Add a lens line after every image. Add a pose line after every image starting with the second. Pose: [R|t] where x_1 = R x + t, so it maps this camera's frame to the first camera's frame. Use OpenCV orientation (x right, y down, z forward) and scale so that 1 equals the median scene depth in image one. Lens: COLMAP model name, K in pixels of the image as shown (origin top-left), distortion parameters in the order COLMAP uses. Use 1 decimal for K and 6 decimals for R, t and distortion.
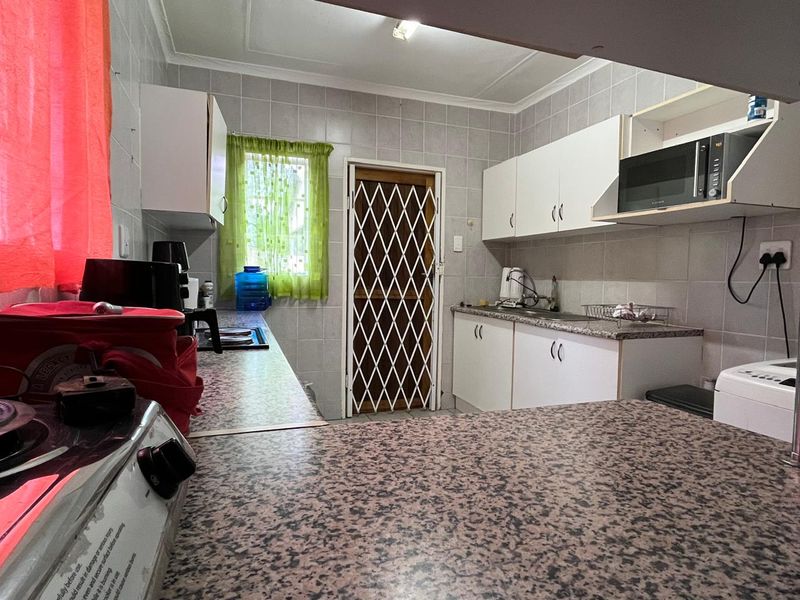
lens RADIAL K [[455.7, 0, 394.0], [0, 455.7, 298.9], [0, 0, 1]] dist [-0.014340, 0.003456]
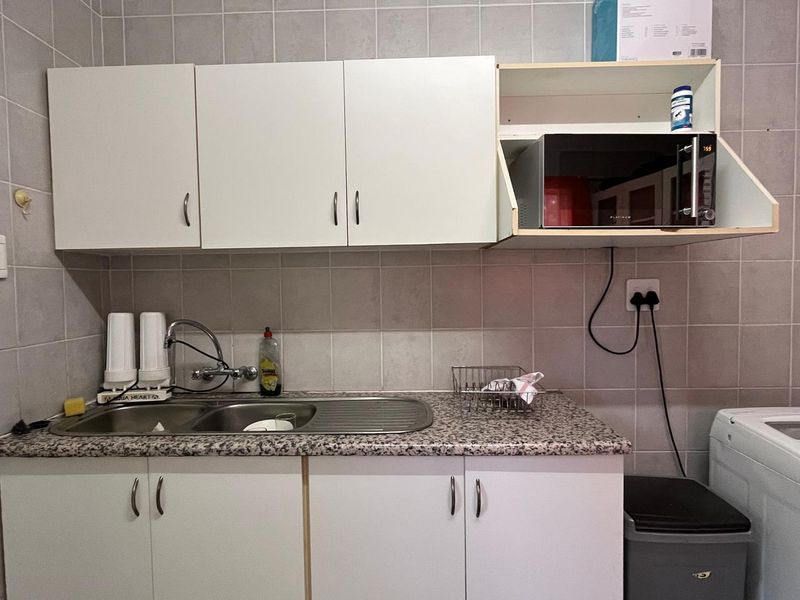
lens RADIAL K [[455.7, 0, 402.2], [0, 455.7, 302.1], [0, 0, 1]] dist [-0.014340, 0.003456]
pose [[0.348950, -0.060580, 0.935181, -0.076474], [0.070017, 0.996805, 0.038446, -0.086851], [-0.934522, 0.052063, 0.352077, 0.660150]]
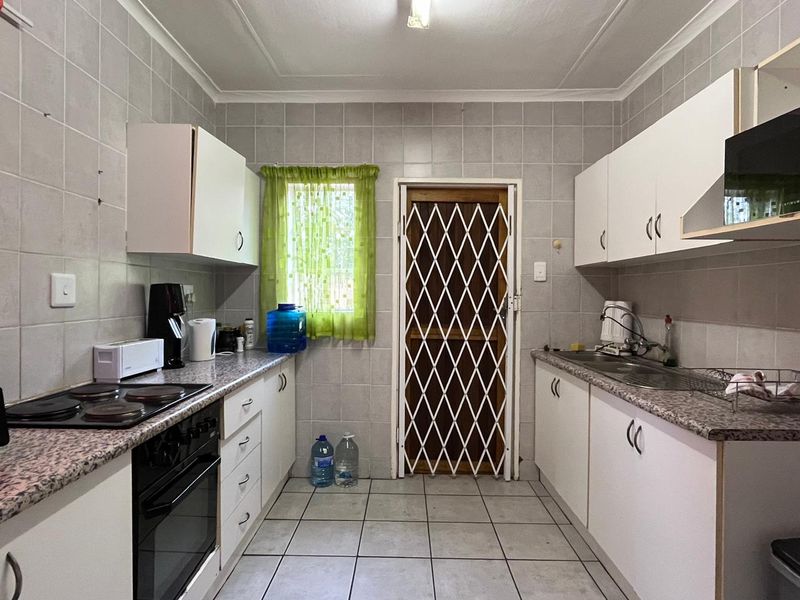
lens RADIAL K [[455.7, 0, 391.8], [0, 455.7, 298.8], [0, 0, 1]] dist [-0.014340, 0.003456]
pose [[0.935855, -0.005334, -0.352345, 0.195637], [-0.011380, 0.998906, -0.045349, -0.038601], [0.352201, 0.046449, 0.934771, 0.187392]]
